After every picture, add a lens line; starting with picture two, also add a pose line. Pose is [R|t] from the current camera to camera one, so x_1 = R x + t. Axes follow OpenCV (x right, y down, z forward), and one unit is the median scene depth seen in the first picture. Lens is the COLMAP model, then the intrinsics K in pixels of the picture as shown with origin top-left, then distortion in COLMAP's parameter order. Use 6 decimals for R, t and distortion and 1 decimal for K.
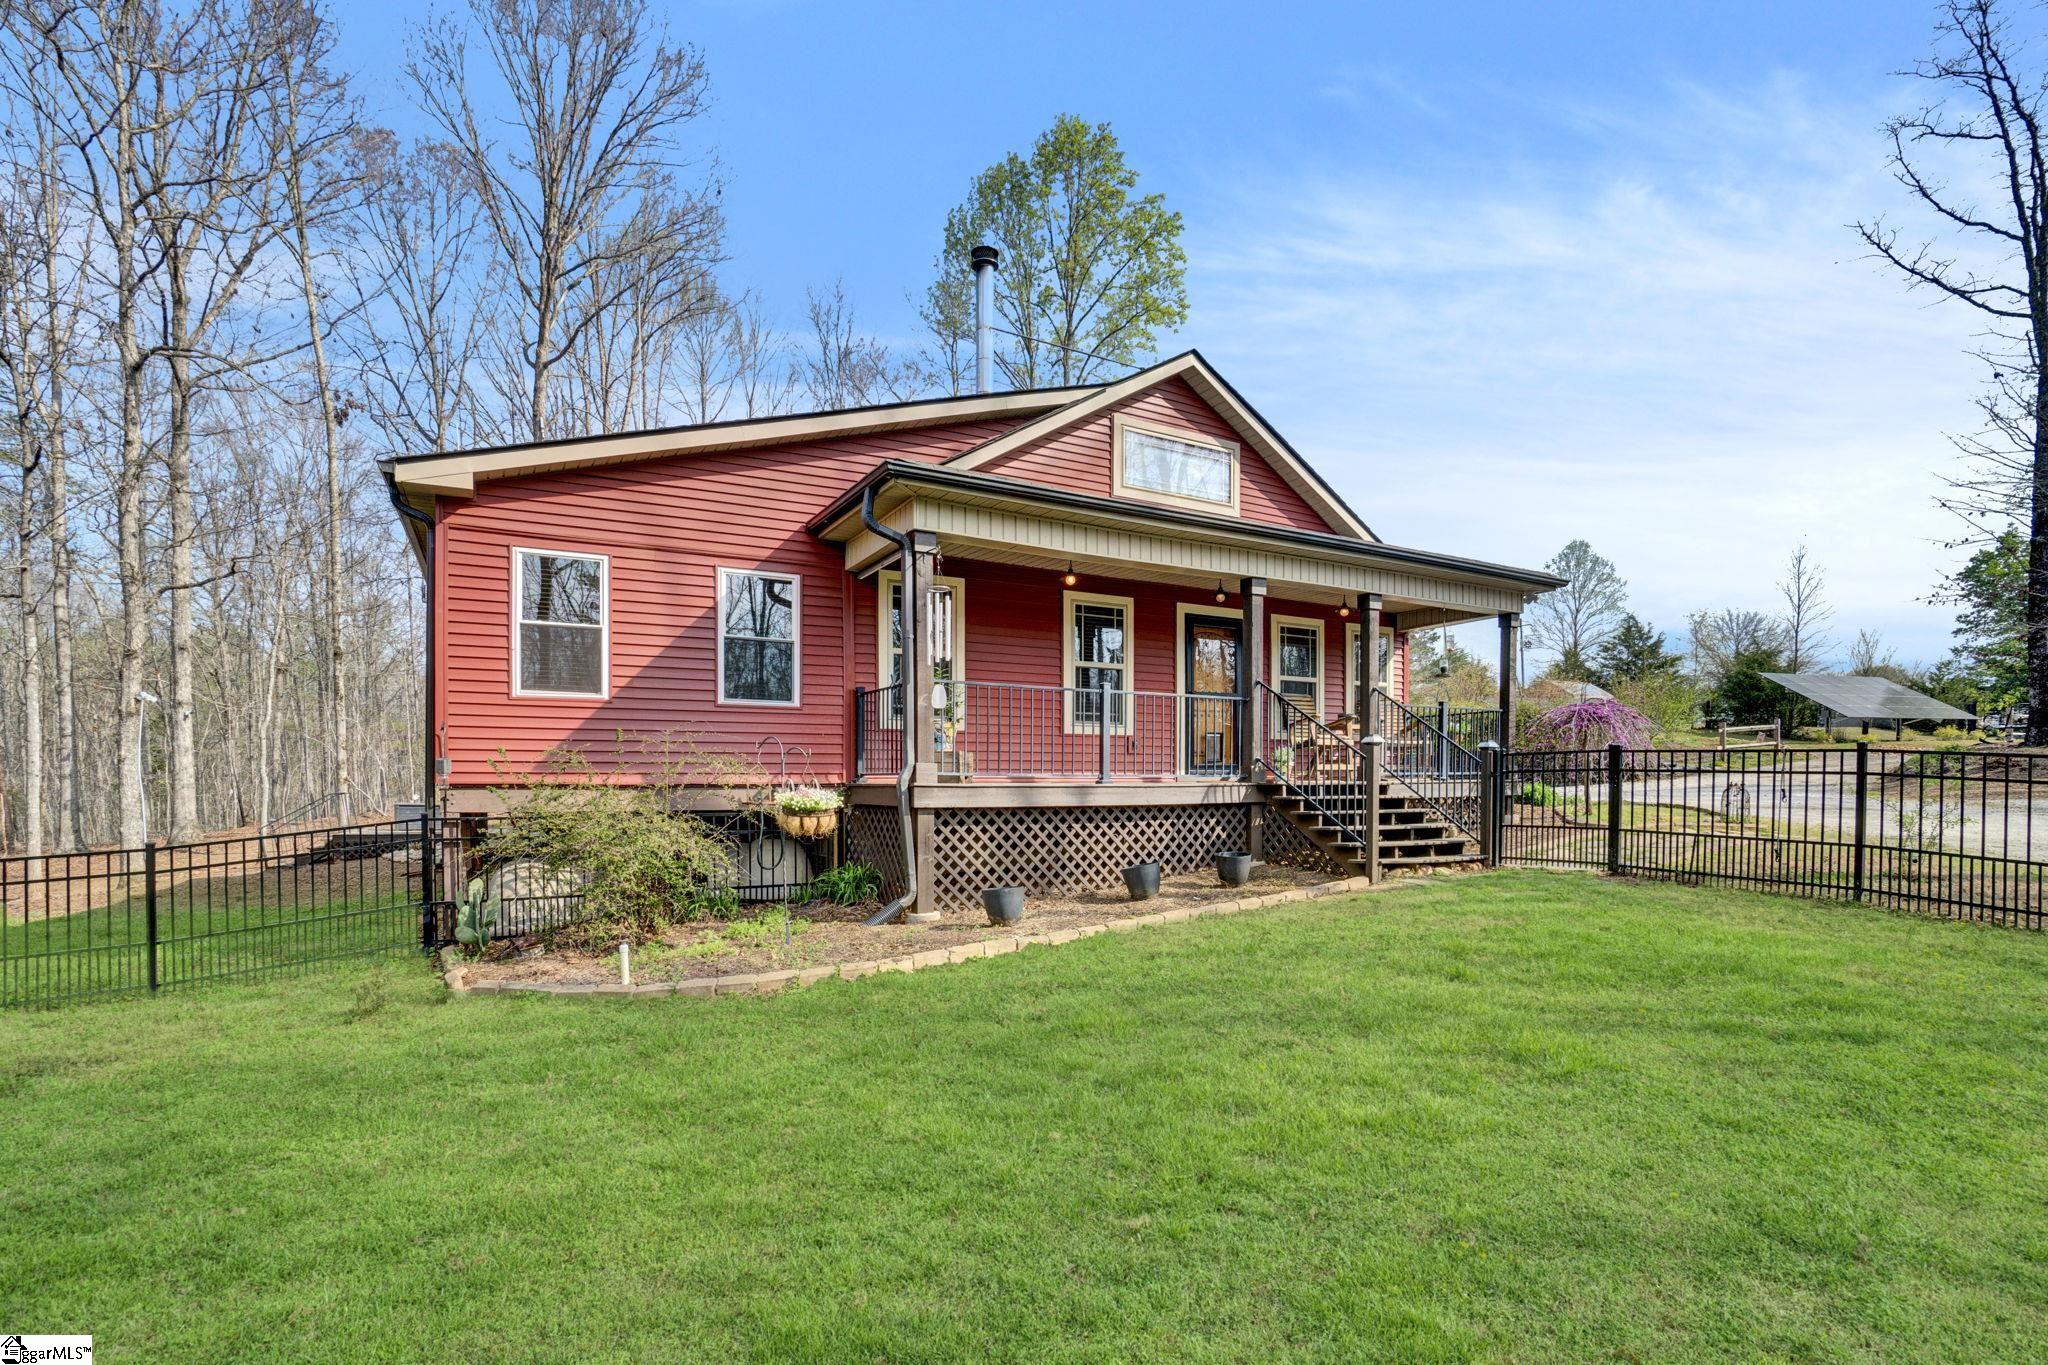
lens RADIAL K [[878.8, 0, 1024.0], [0, 878.8, 682.5], [0, 0, 1]] dist [-0.001558, -0.000047]
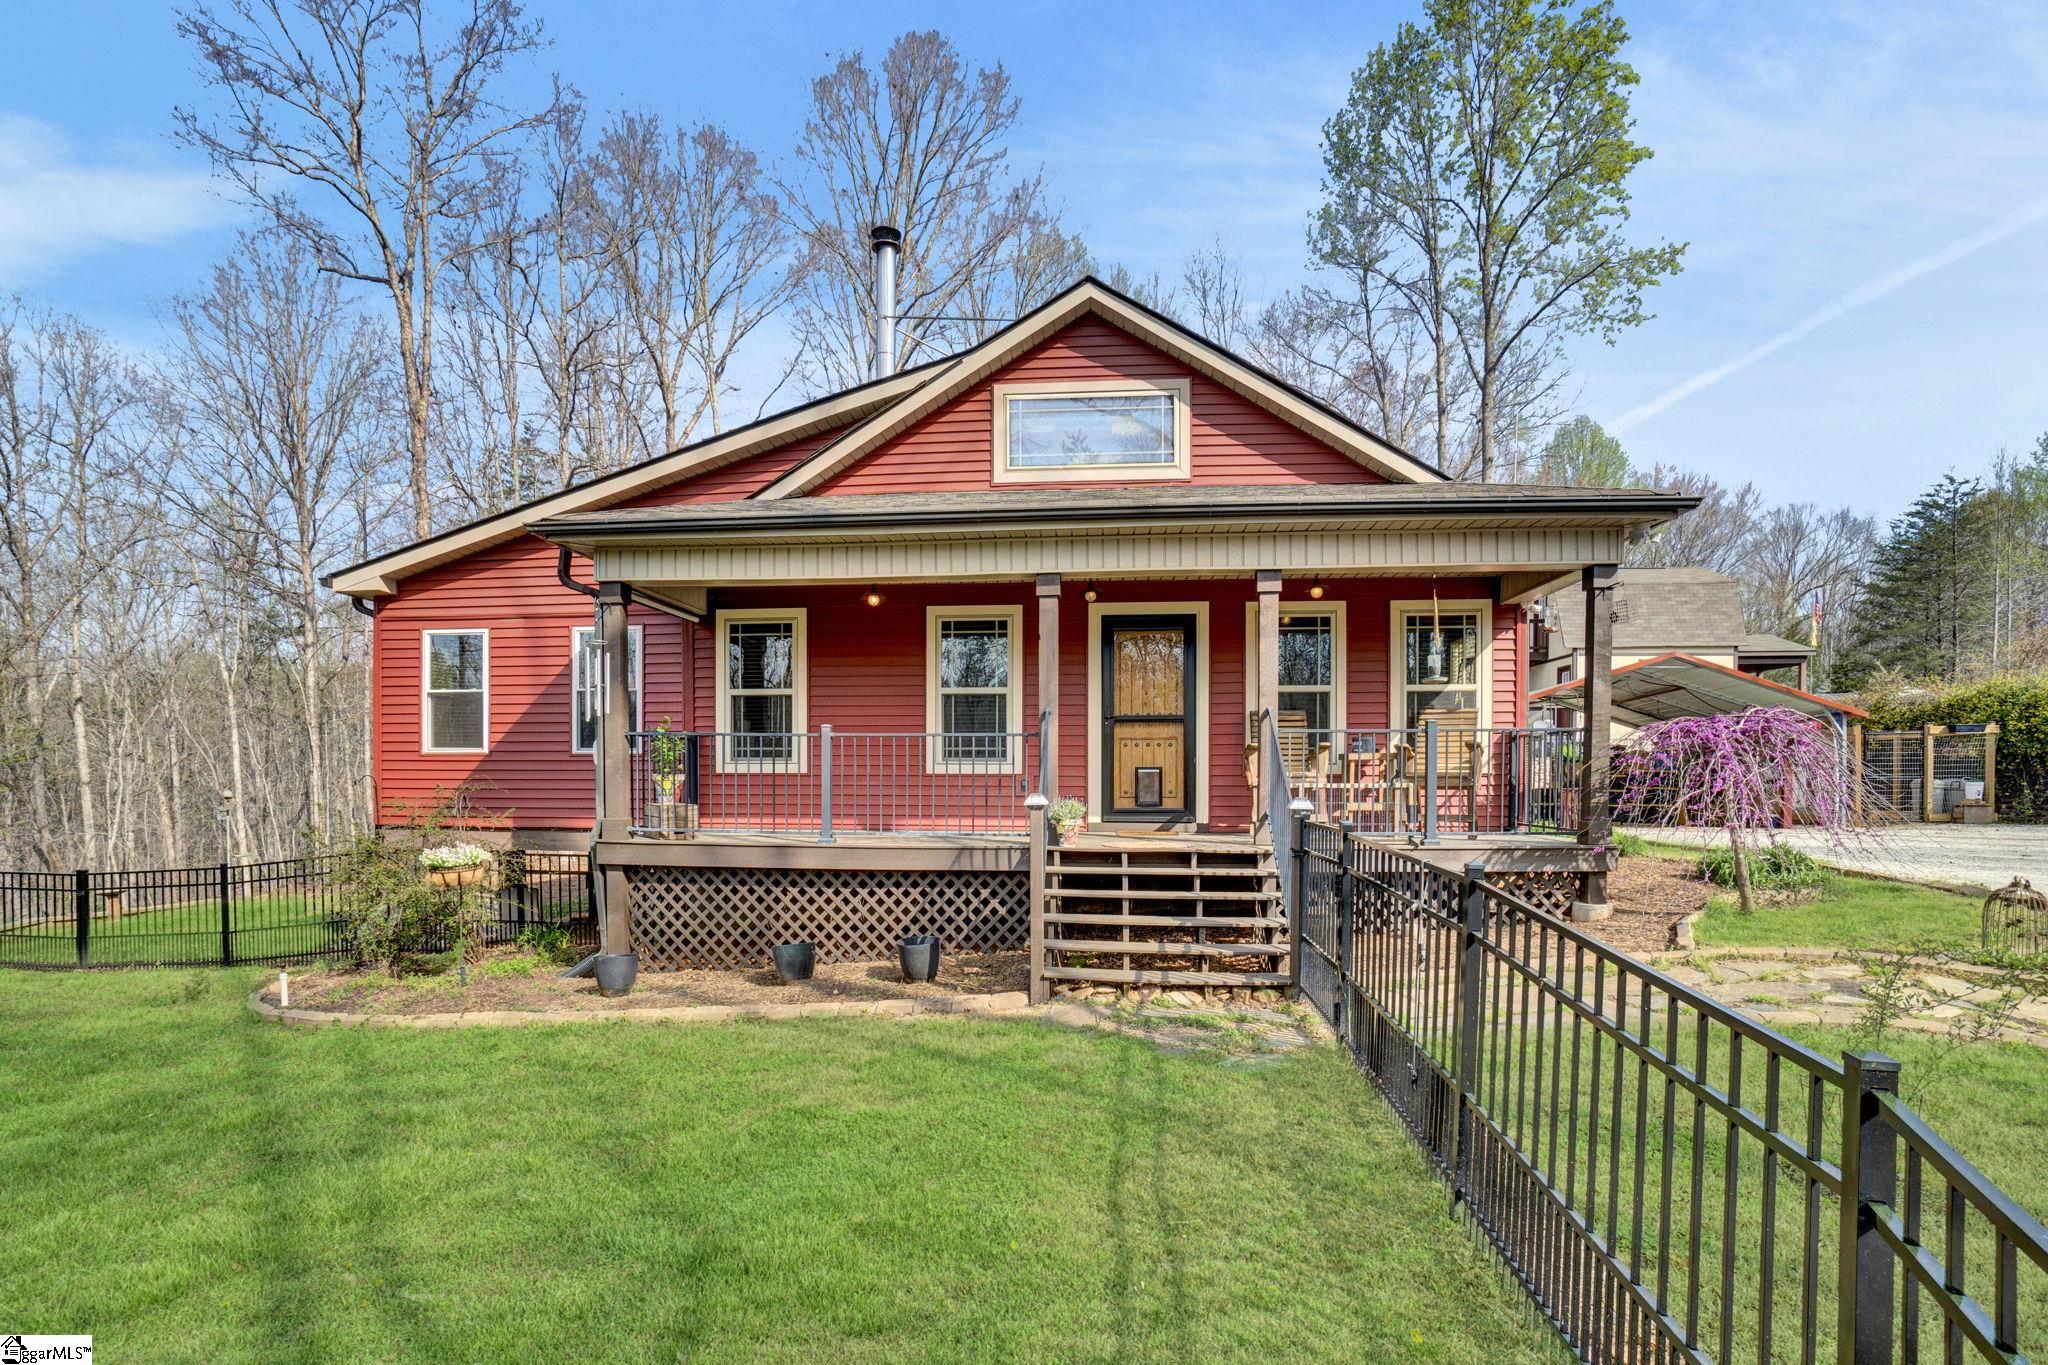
lens RADIAL K [[943.3, 0, 1024.0], [0, 943.3, 682.5], [0, 0, 1]] dist [-0.024905, -0.000215]
pose [[0.837516, -0.052828, -0.543853, 0.728769], [0.058969, 0.998241, -0.006155, -0.022266], [0.543221, -0.026916, 0.839158, 0.323772]]
